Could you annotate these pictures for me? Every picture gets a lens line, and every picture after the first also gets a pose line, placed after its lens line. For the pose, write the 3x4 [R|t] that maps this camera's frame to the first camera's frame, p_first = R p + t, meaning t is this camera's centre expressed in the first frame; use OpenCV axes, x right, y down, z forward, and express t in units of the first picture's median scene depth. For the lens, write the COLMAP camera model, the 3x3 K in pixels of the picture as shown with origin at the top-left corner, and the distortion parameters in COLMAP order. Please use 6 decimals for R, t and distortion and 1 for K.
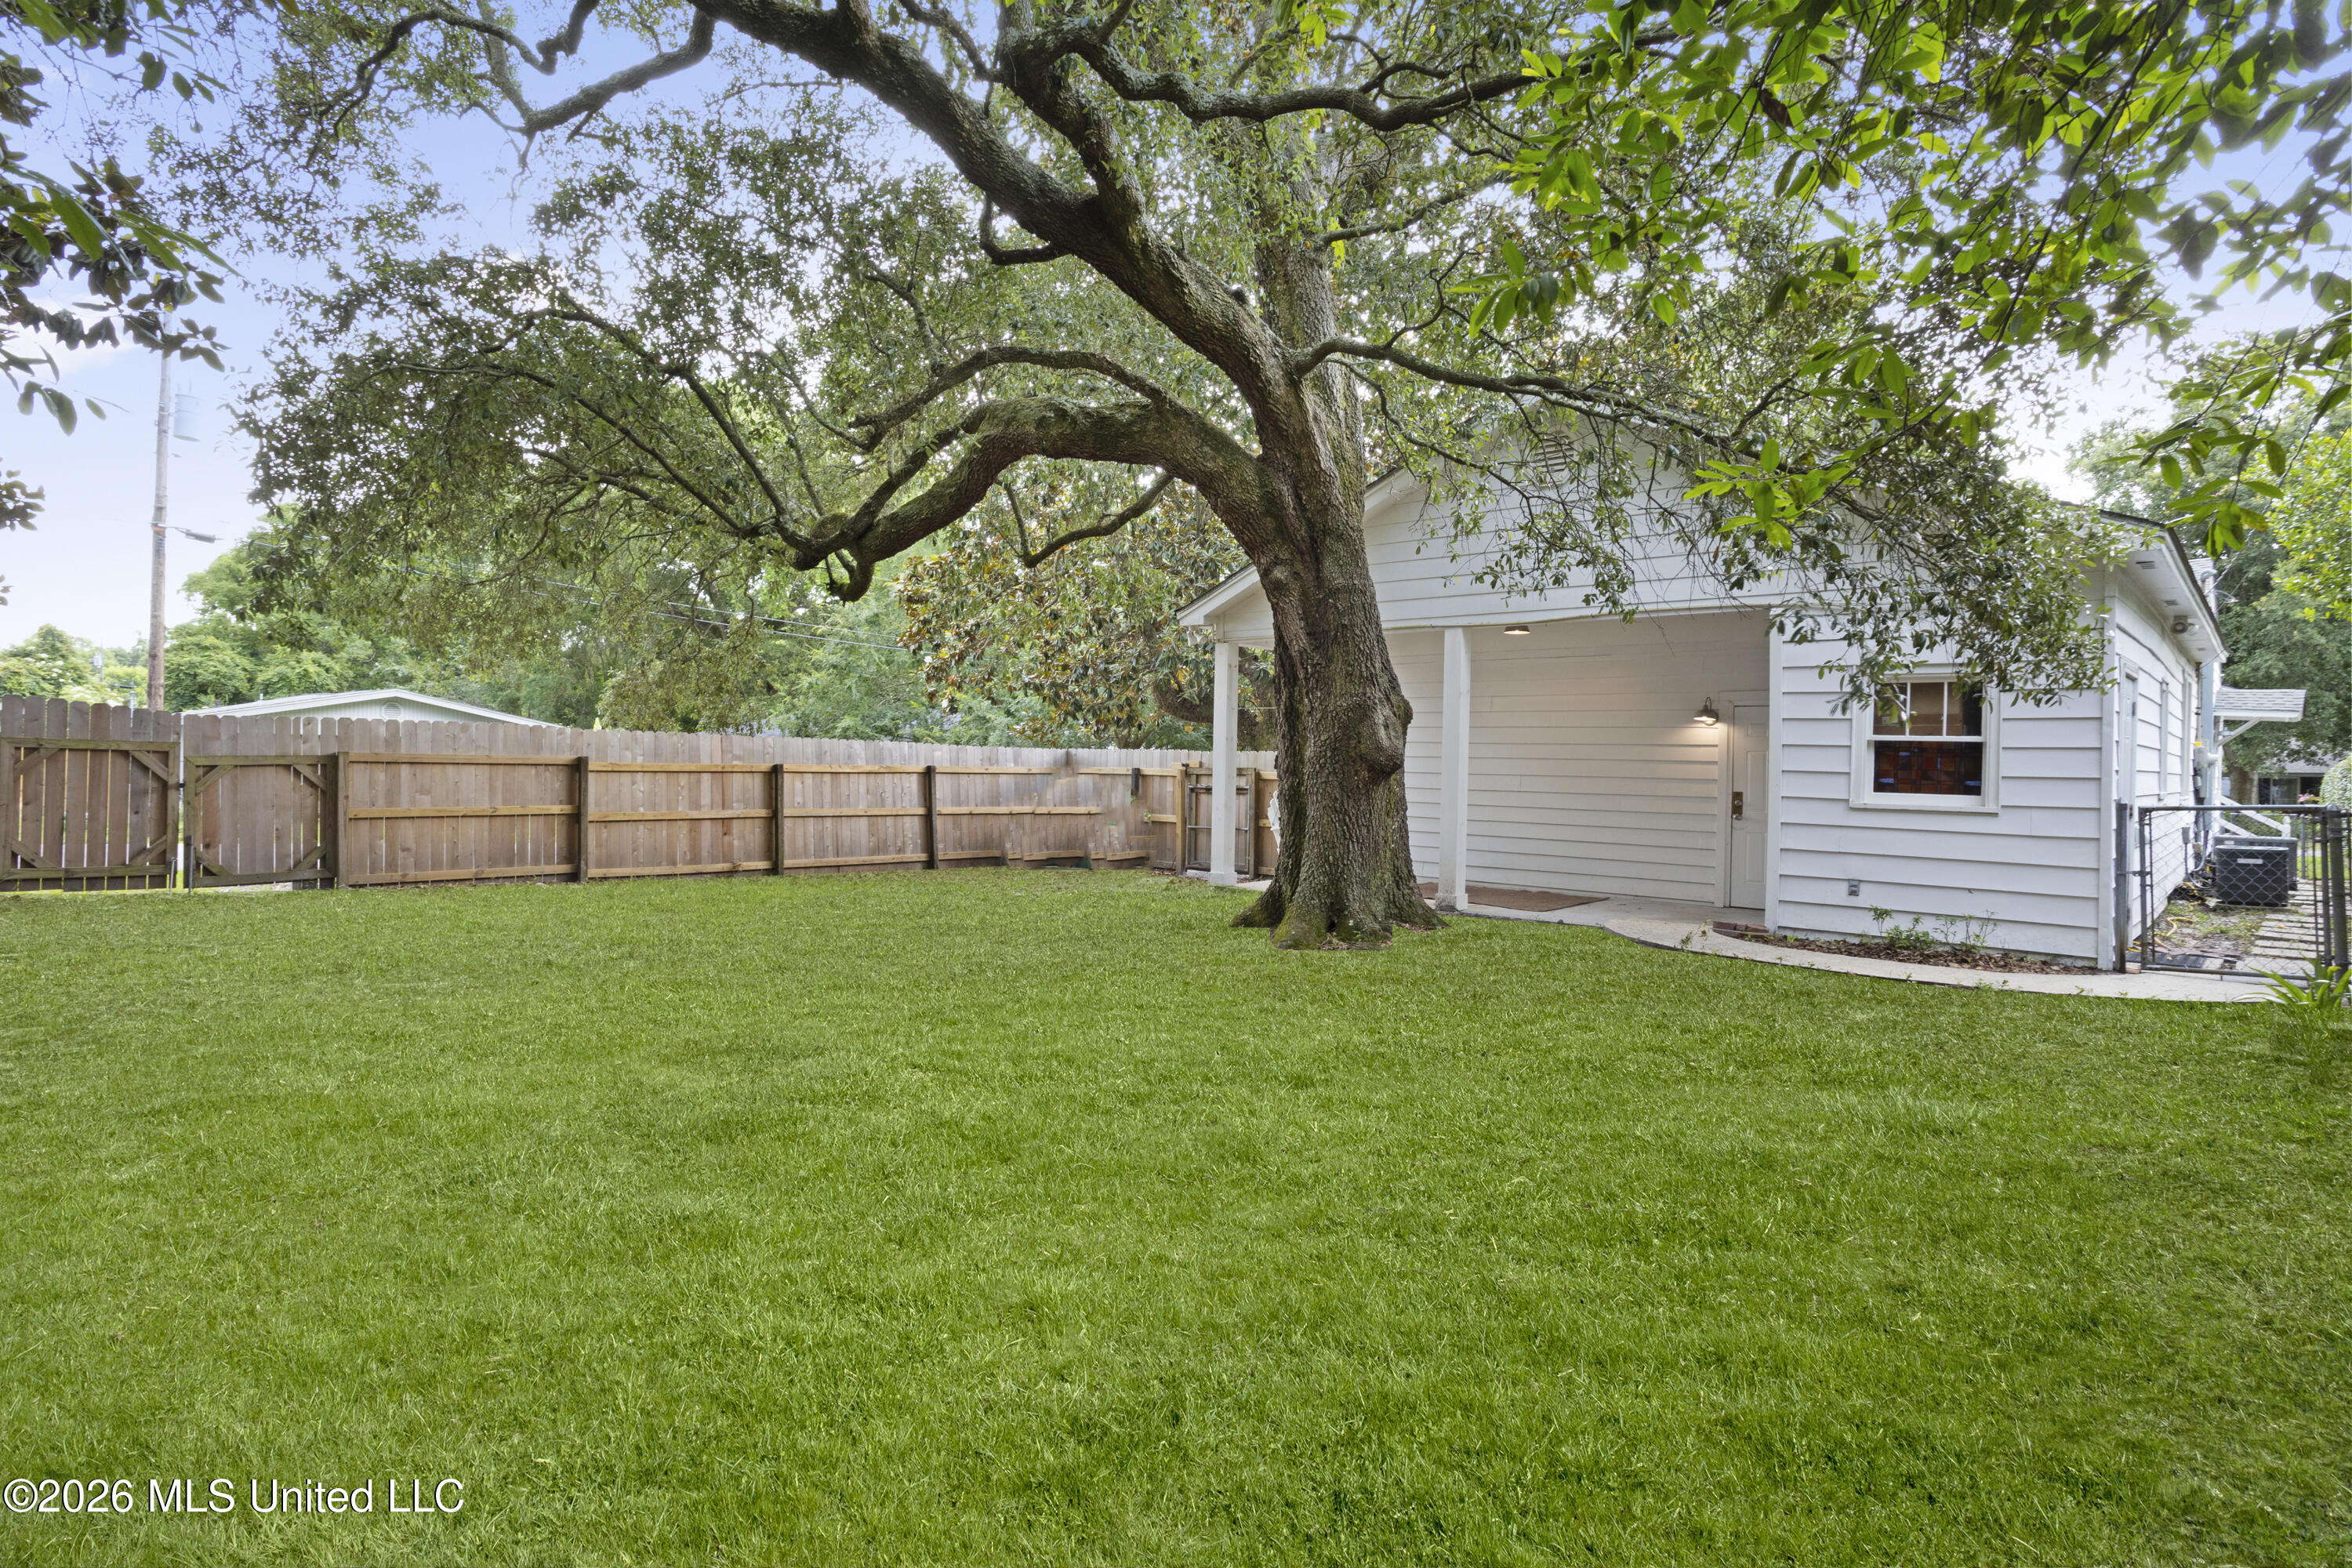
lens RADIAL K [[1238.0, 0, 1174.3], [0, 1238.0, 774.4], [0, 0, 1]] dist [-0.077472, 0.053624]
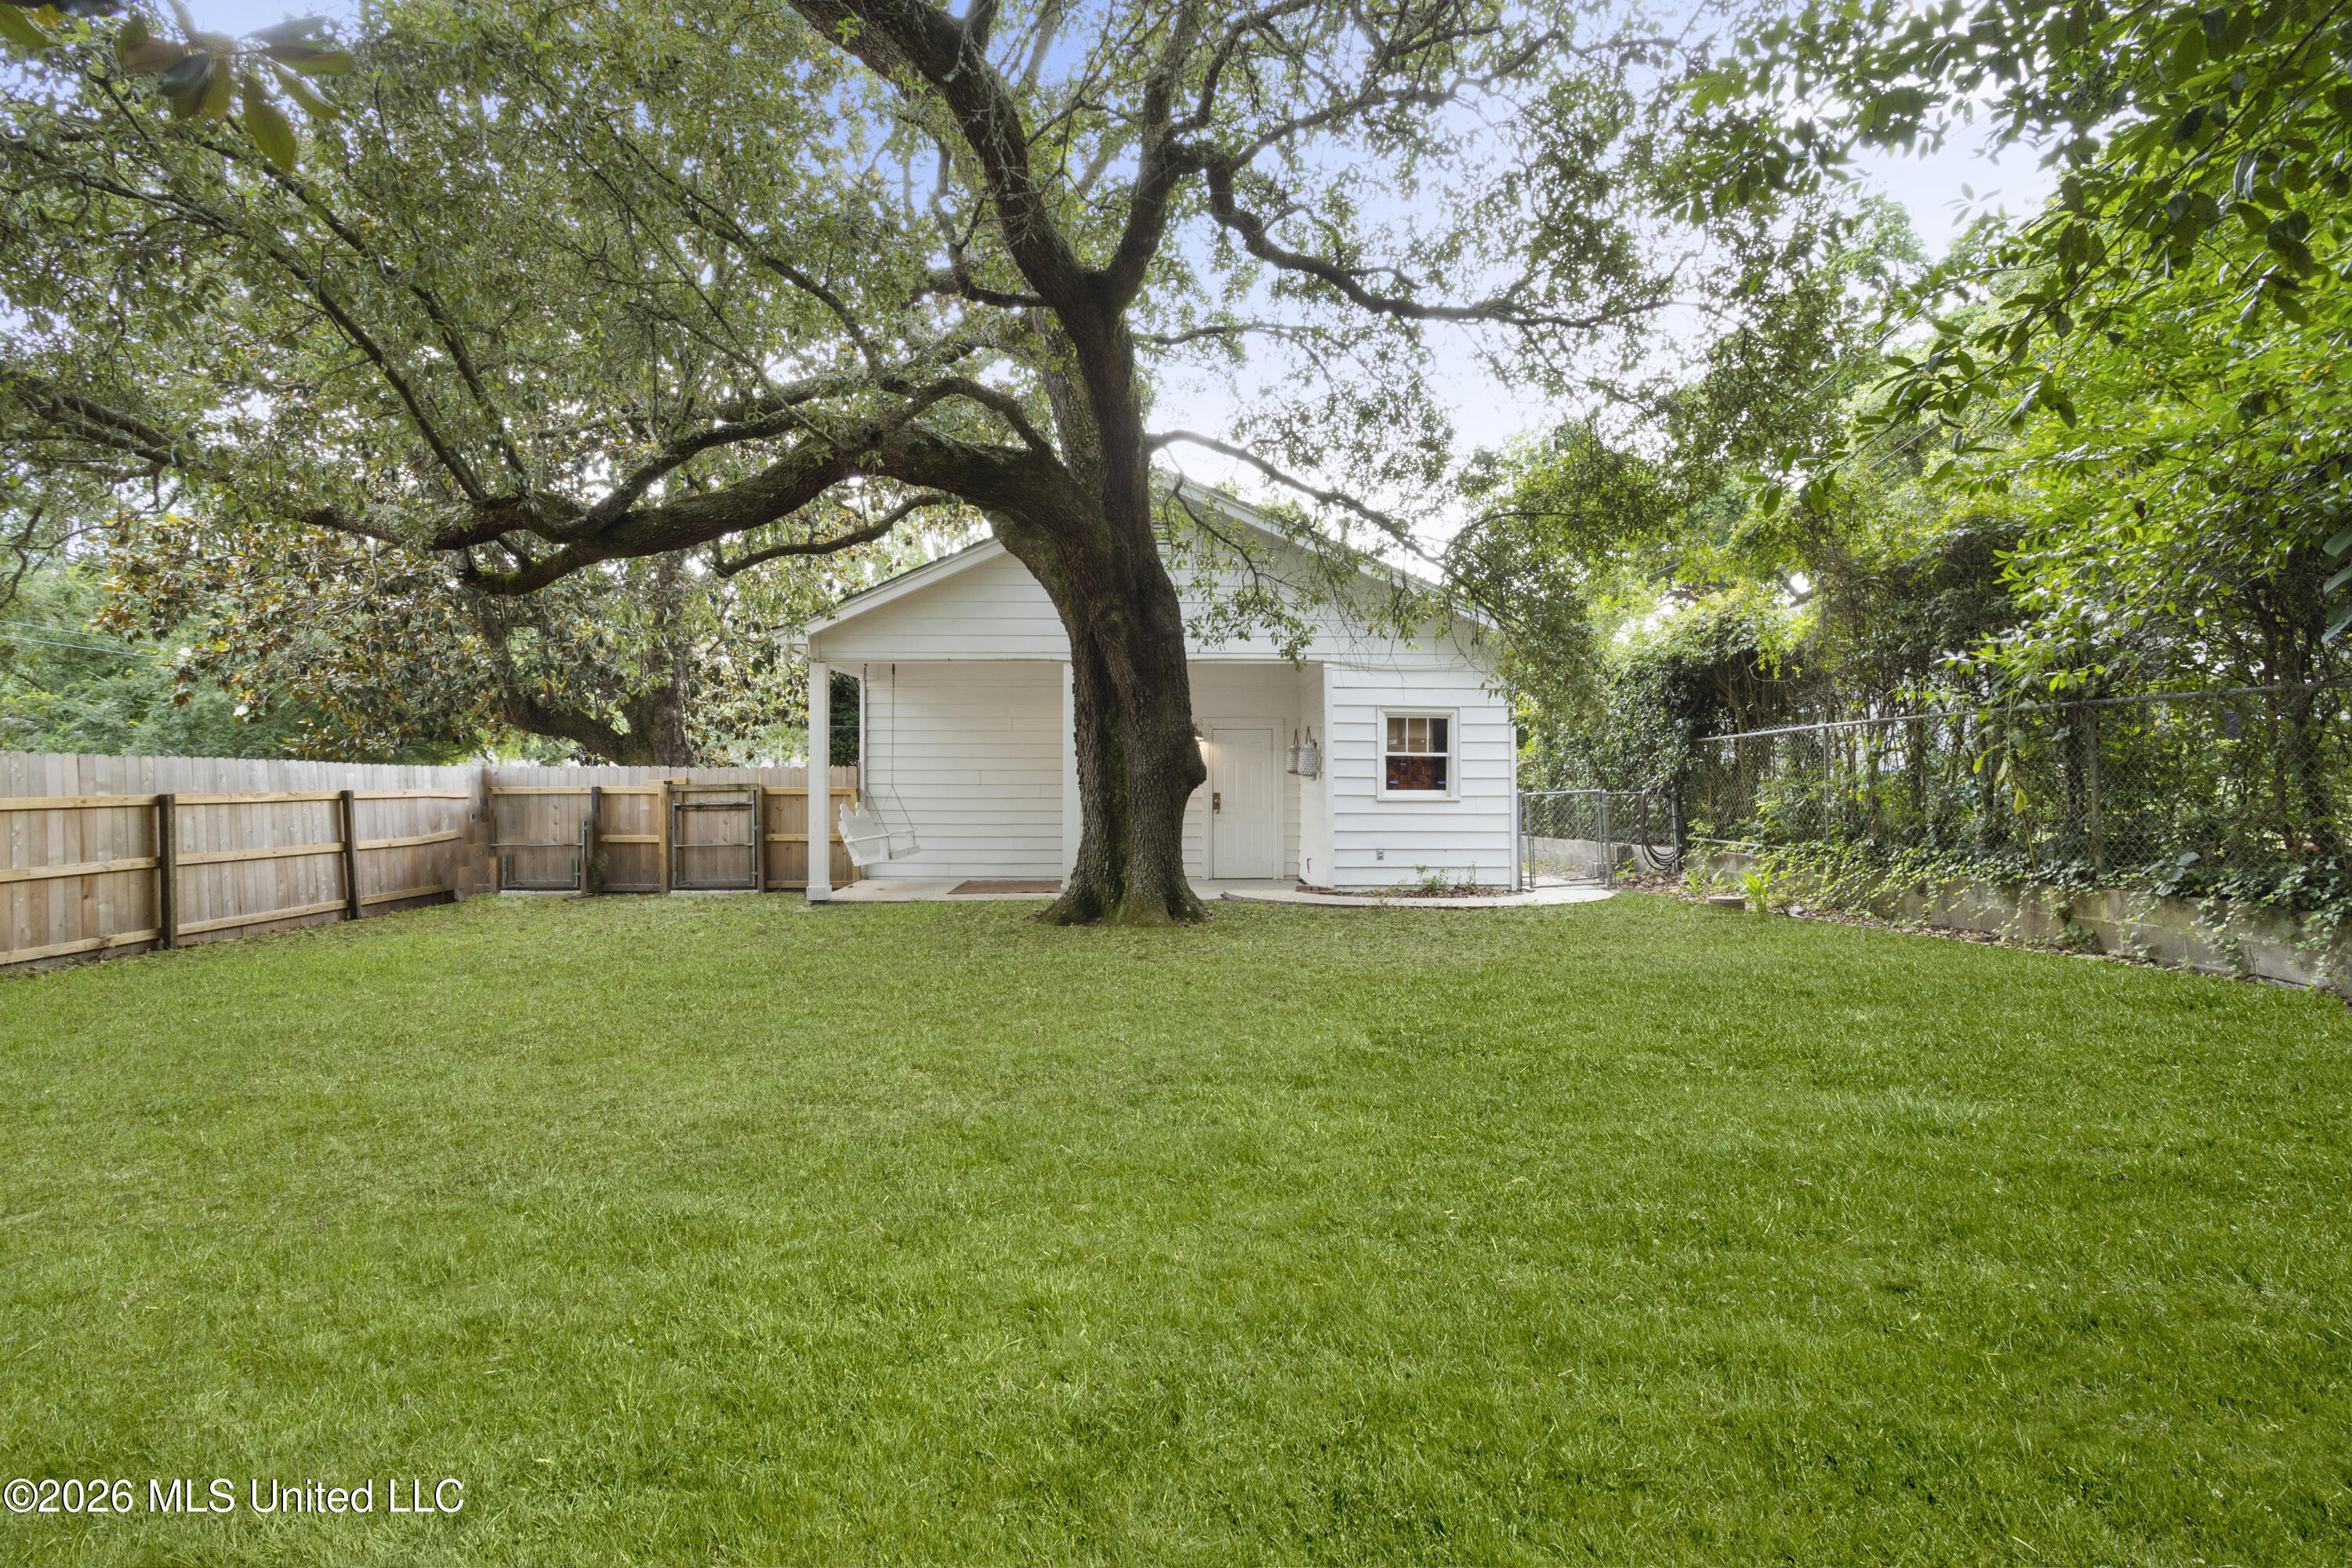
lens RADIAL K [[1117.2, 0, 1172.5], [0, 1117.2, 772.6], [0, 0, 1]] dist [-0.050876, 0.029208]
pose [[0.712911, -0.017894, 0.701026, -0.424281], [0.021831, 0.999756, 0.003318, -0.012553], [-0.700915, 0.012938, 0.713128, 0.146630]]
